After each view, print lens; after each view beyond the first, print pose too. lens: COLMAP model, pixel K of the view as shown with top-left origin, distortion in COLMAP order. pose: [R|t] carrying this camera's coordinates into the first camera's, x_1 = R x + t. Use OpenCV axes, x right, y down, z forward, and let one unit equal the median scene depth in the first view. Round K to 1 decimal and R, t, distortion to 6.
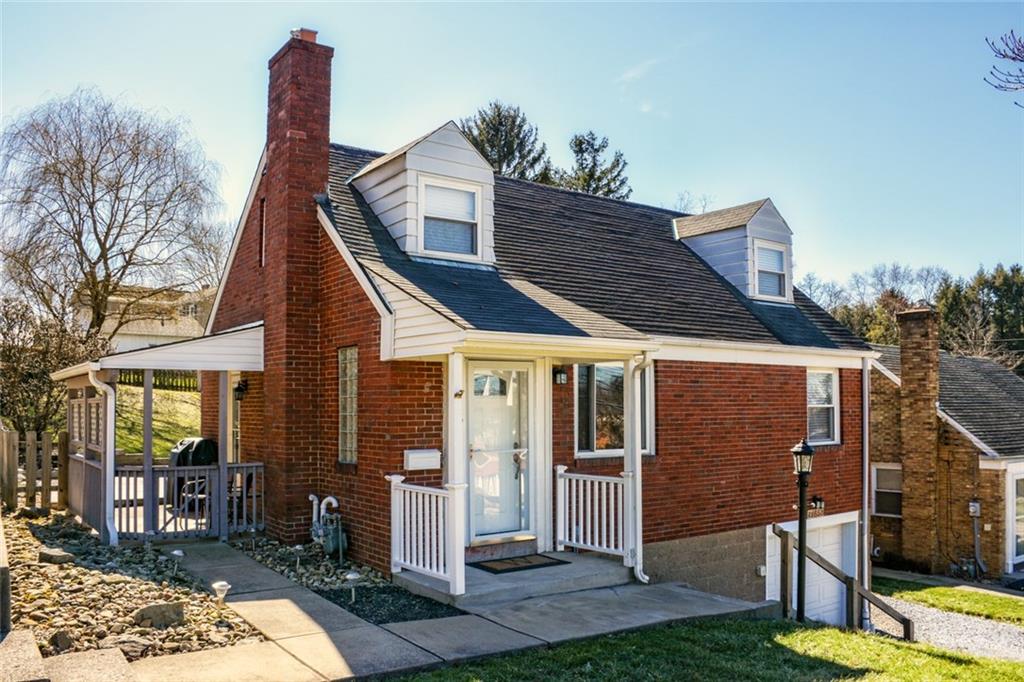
lens RADIAL K [[823.5, 0, 513.4], [0, 823.5, 348.9], [0, 0, 1]] dist [-0.098426, -0.006729]
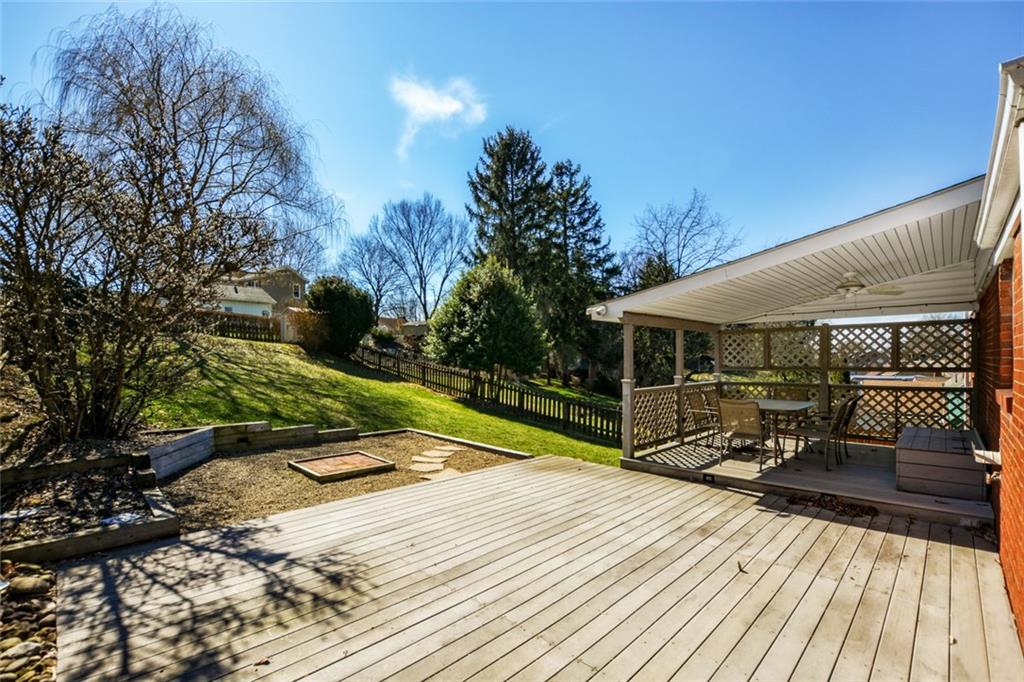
lens RADIAL K [[448.3, 0, 492.6], [0, 448.3, 357.2], [0, 0, 1]] dist [-0.020137, 0.000106]
pose [[0.987648, 0.002499, 0.156669, -0.458996], [-0.012381, 0.997991, 0.062137, 0.065782], [-0.156199, -0.063309, 0.985695, 0.789336]]
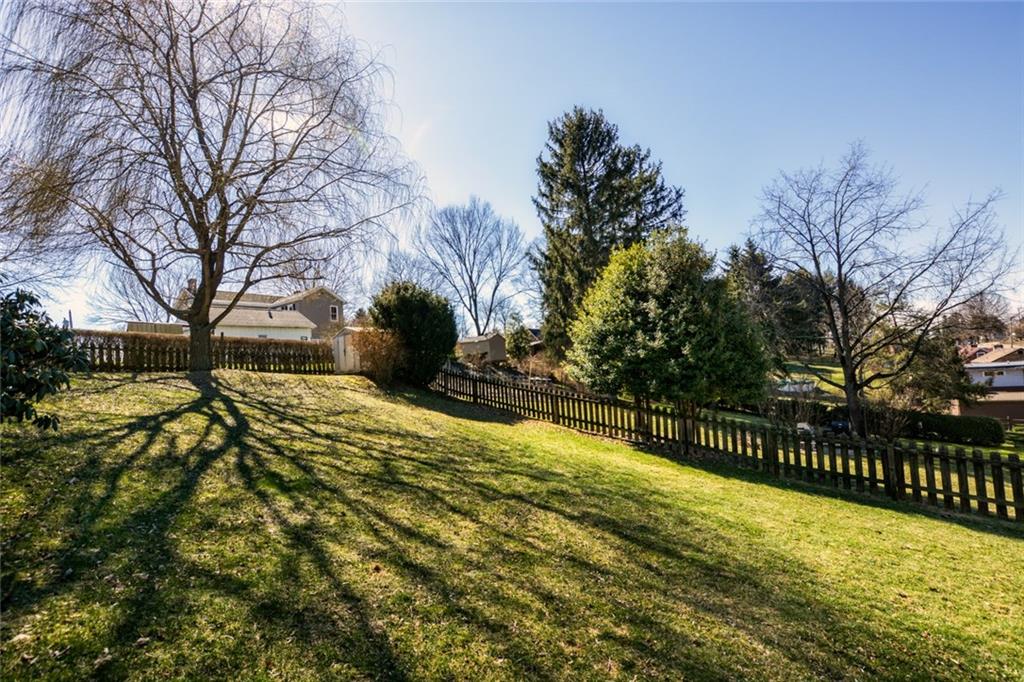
lens RADIAL K [[448.3, 0, 509.3], [0, 448.3, 332.5], [0, 0, 1]] dist [-0.020137, 0.000106]
pose [[0.988878, -0.051446, 0.139551, -0.622506], [0.055213, 0.998204, -0.023251, 0.065178], [-0.138104, 0.030697, 0.989942, 1.140069]]
